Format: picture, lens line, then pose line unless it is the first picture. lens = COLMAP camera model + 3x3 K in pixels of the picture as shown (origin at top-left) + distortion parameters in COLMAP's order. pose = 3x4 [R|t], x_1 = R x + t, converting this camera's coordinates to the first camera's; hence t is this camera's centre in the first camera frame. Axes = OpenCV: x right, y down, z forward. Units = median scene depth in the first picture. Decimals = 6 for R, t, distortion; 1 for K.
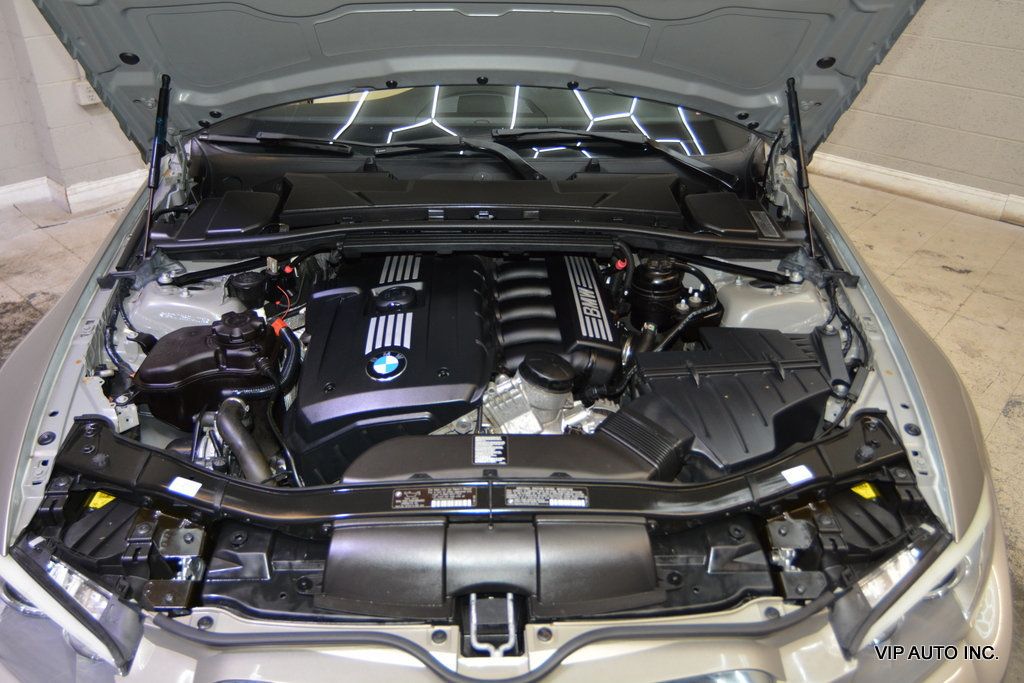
lens RADIAL K [[769.2, 0, 503.6], [0, 769.2, 334.0], [0, 0, 1]] dist [-0.008193, -0.000275]
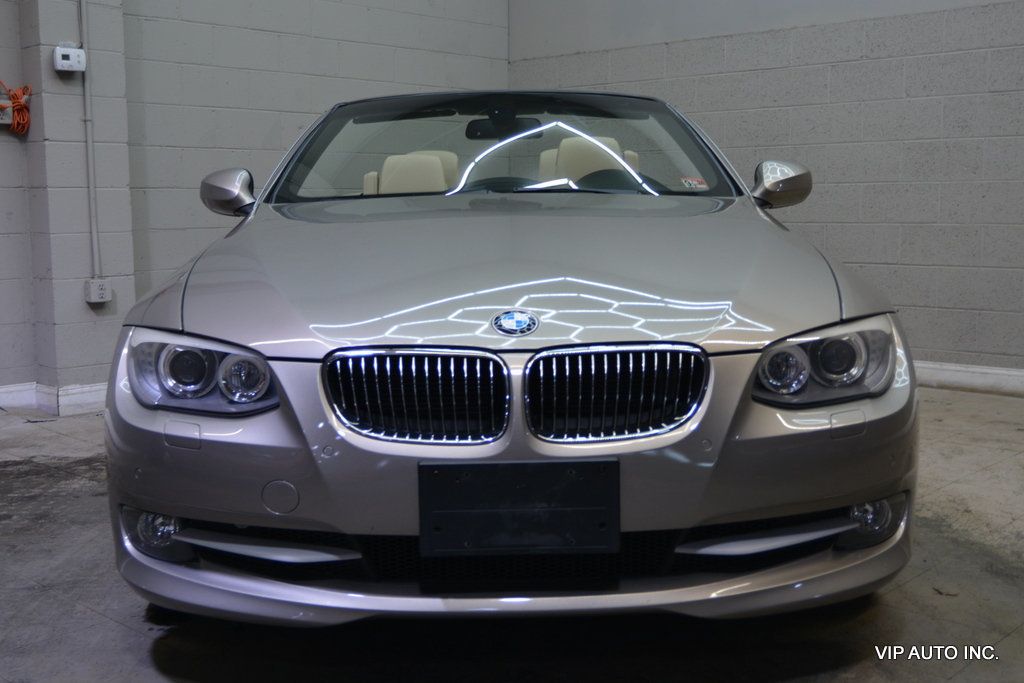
lens RADIAL K [[1145.8, 0, 512.0], [0, 1145.8, 341.5], [0, 0, 1]] dist [-0.006657, -0.004476]
pose [[0.999425, -0.027241, -0.020169, 0.007148], [0.016481, 0.910524, -0.413129, 0.367505], [0.029618, 0.412559, 0.910449, -0.289212]]
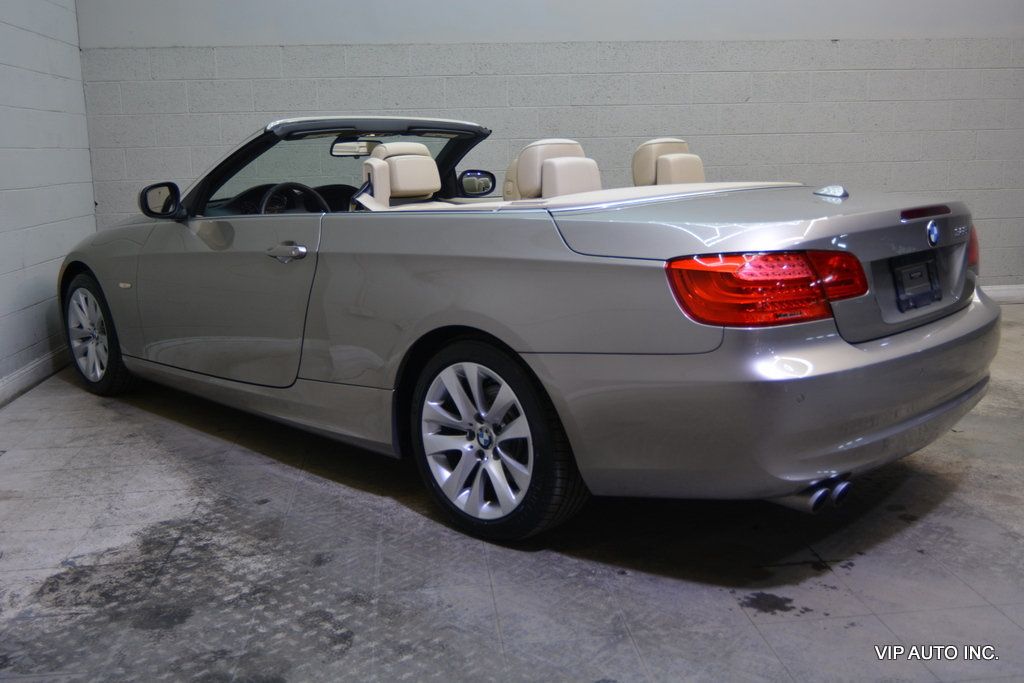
lens RADIAL K [[963.5, 0, 510.6], [0, 963.5, 339.8], [0, 0, 1]] dist [-0.016785, -0.000081]
pose [[0.670295, -0.177570, 0.720537, -0.849087], [0.416911, 0.893346, -0.167684, 0.079542], [-0.613913, 0.412798, 0.672836, 0.033648]]
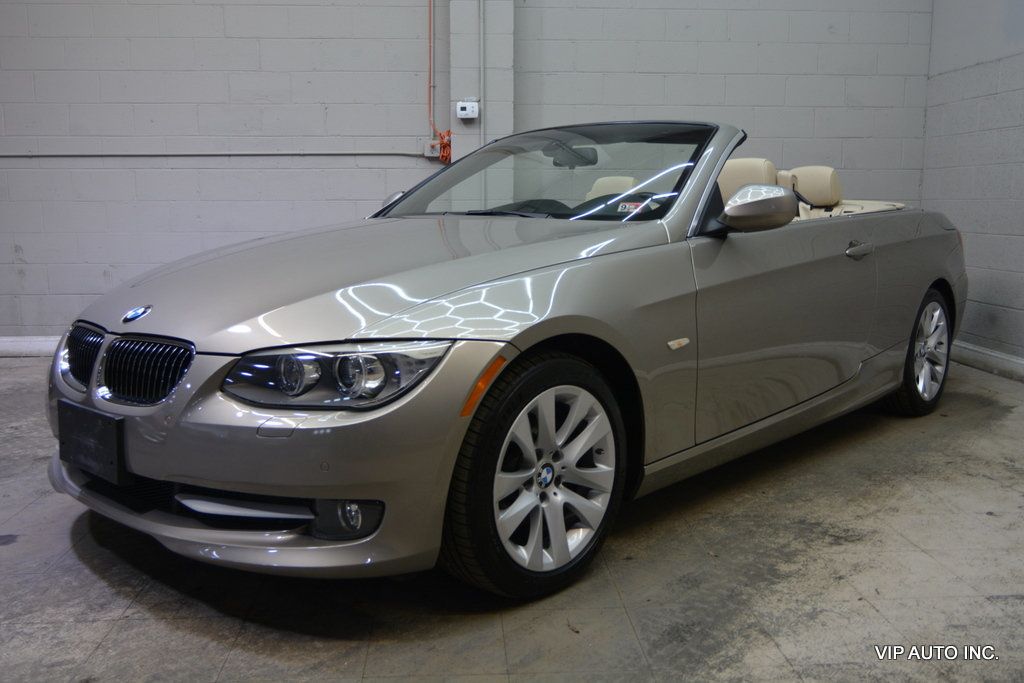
lens RADIAL K [[918.4, 0, 512.0], [0, 918.4, 341.5], [0, 0, 1]] dist [-0.010576, -0.000244]
pose [[0.714356, 0.083830, -0.694743, 0.679039], [-0.350862, 0.901899, -0.251941, 0.200464], [0.605468, 0.423734, 0.673690, -0.024027]]
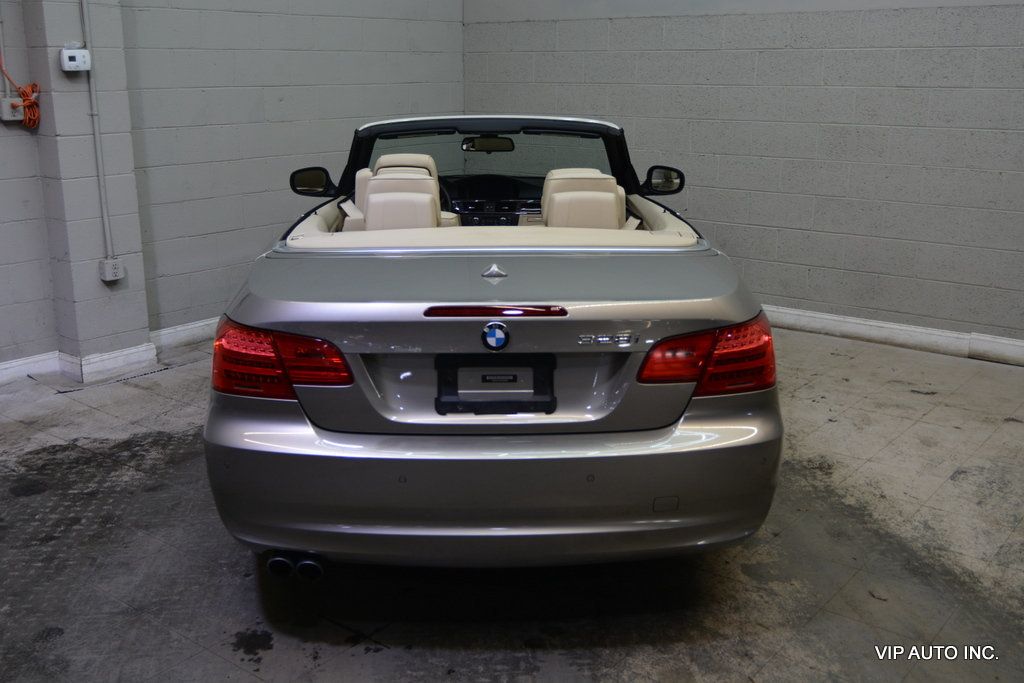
lens RADIAL K [[1026.1, 0, 511.3], [0, 1026.1, 341.9], [0, 0, 1]] dist [-0.013131, 0.002056]
pose [[0.997715, -0.038263, 0.055676, -0.072084], [0.052388, 0.958559, -0.280037, 0.224221], [-0.042654, 0.282314, 0.958373, -0.389611]]
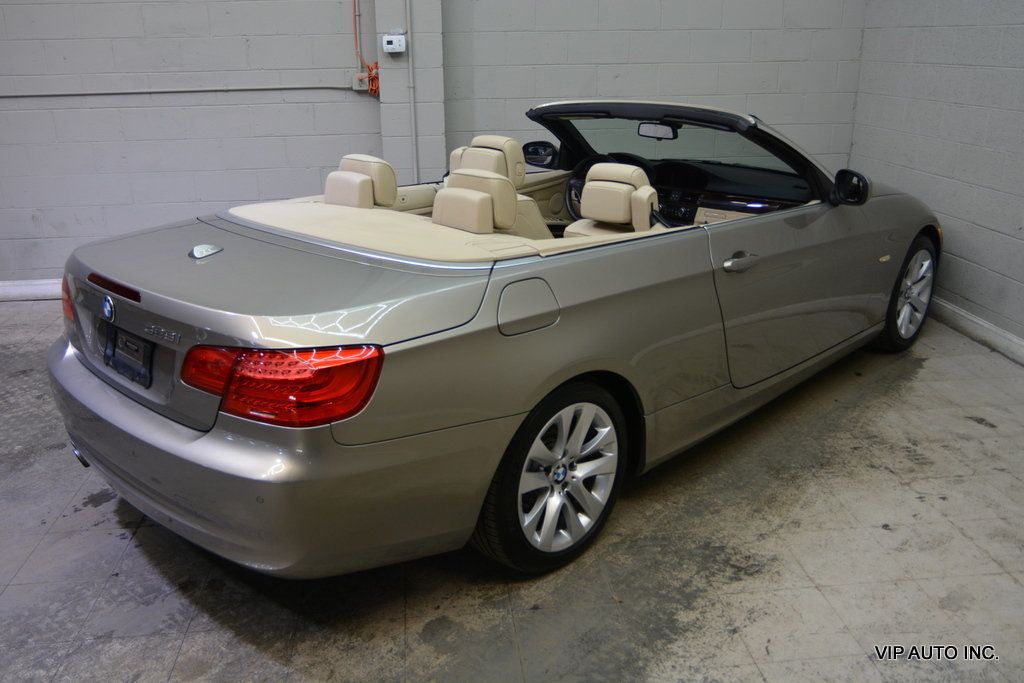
lens RADIAL K [[873.5, 0, 508.7], [0, 873.5, 339.9], [0, 0, 1]] dist [-0.023140, 0.003300]
pose [[0.742706, 0.188558, -0.642521, 0.655234], [-0.324266, 0.940799, -0.098734, 0.002822], [0.585866, 0.281678, 0.759880, -0.023786]]
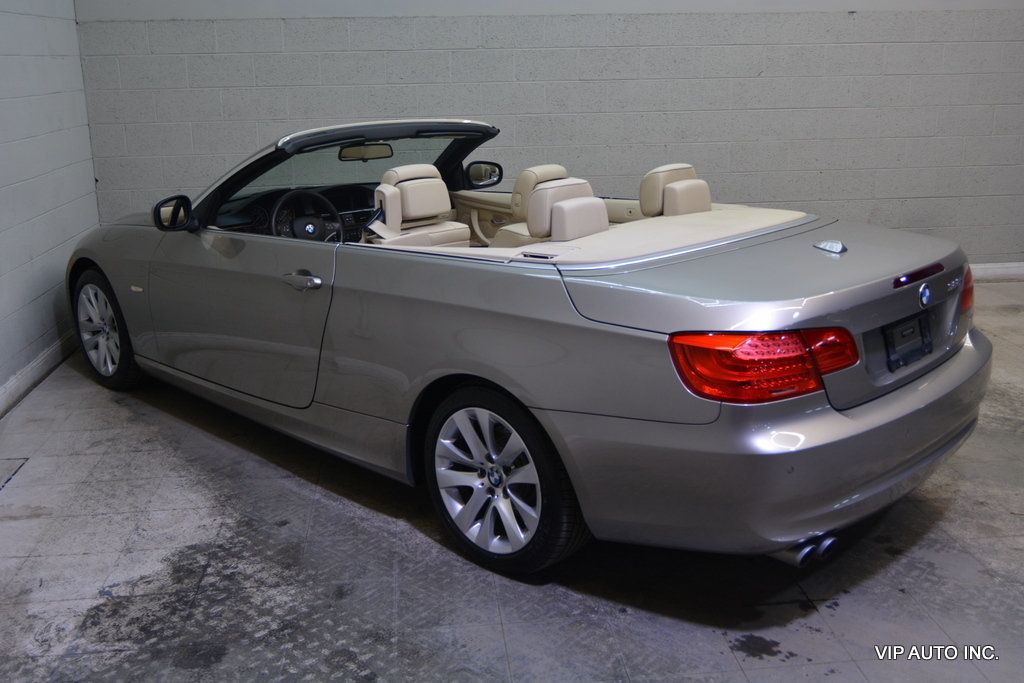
lens RADIAL K [[1008.4, 0, 510.5], [0, 1008.4, 340.9], [0, 0, 1]] dist [-0.013664, -0.003567]
pose [[0.672209, -0.231522, 0.703230, -0.889346], [0.411034, 0.906720, -0.094387, -0.014445], [-0.615781, 0.352499, 0.704669, -0.060099]]
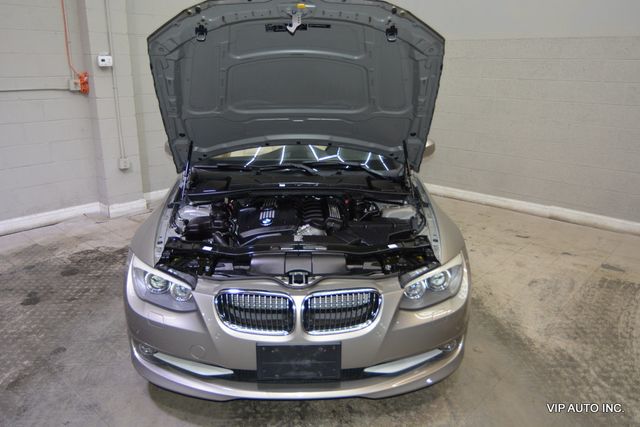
lens RADIAL K [[484.4, 0, 316.8], [0, 484.4, 211.3], [0, 0, 1]] dist [-0.017105, 0.009694]
pose [[0.999935, -0.009379, -0.006442, 0.023853], [0.007523, 0.969715, -0.244124, 0.173165], [0.008537, 0.244060, 0.969723, -0.333559]]
